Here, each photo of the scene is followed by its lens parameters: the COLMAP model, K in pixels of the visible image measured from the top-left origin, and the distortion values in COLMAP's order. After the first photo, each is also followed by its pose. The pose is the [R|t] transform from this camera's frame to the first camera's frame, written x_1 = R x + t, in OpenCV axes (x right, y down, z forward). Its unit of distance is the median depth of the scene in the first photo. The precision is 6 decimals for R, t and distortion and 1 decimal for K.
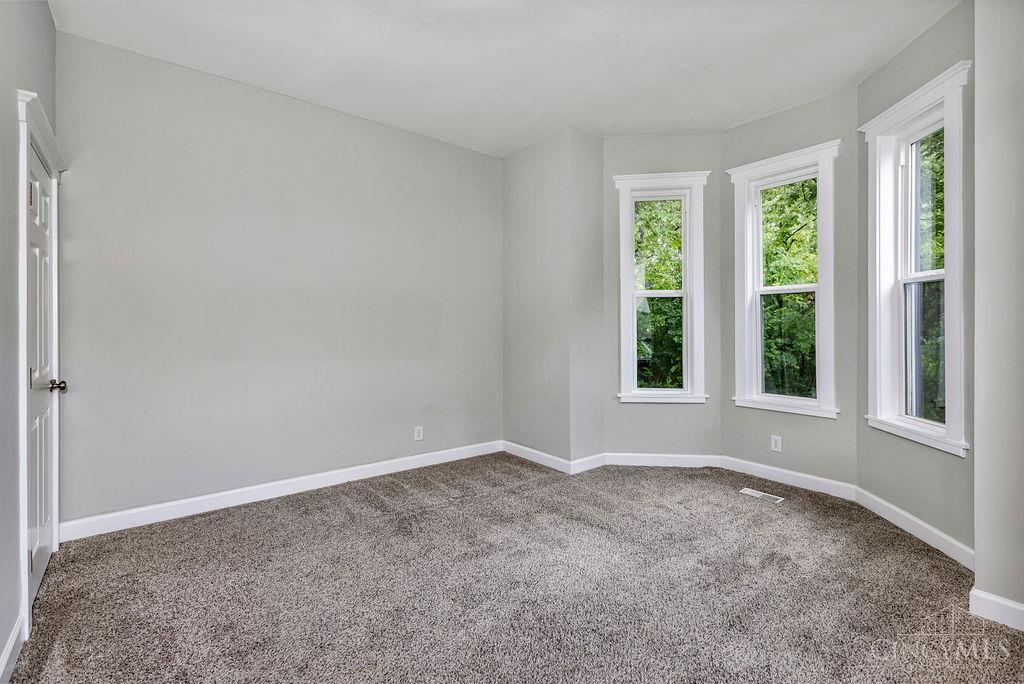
lens RADIAL K [[460.5, 0, 517.6], [0, 460.5, 337.1], [0, 0, 1]] dist [-0.001104, 0.000101]
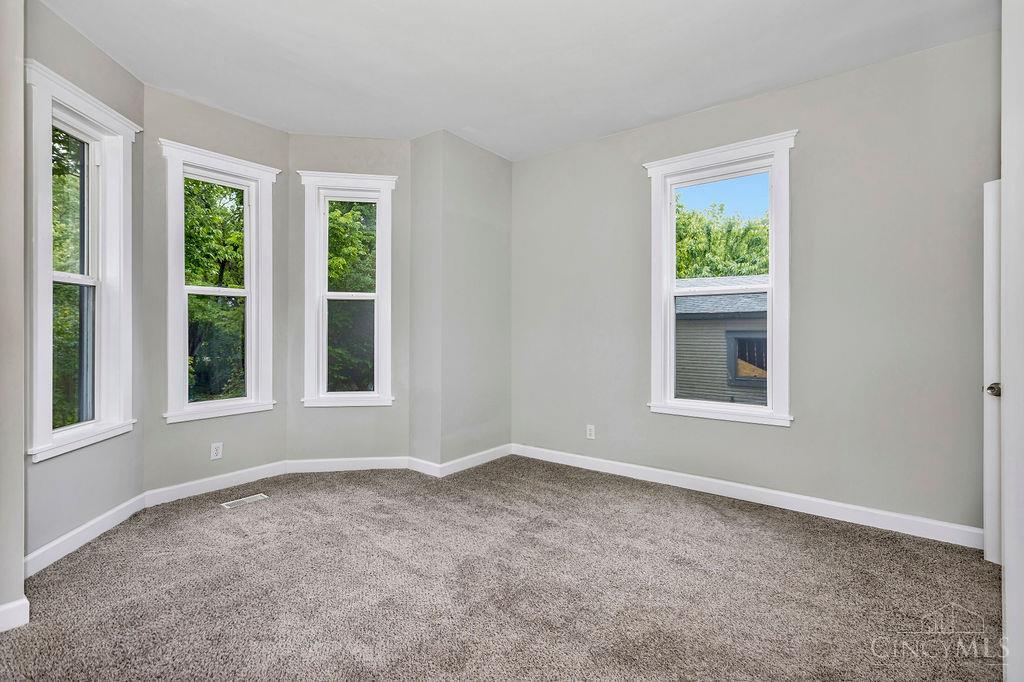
lens RADIAL K [[460.5, 0, 517.6], [0, 460.5, 336.1], [0, 0, 1]] dist [-0.001104, 0.000101]
pose [[-0.229017, -0.016152, 0.973289, -0.631104], [0.024706, 0.999444, 0.022400, -0.016597], [-0.973109, 0.029176, -0.228490, 0.744423]]
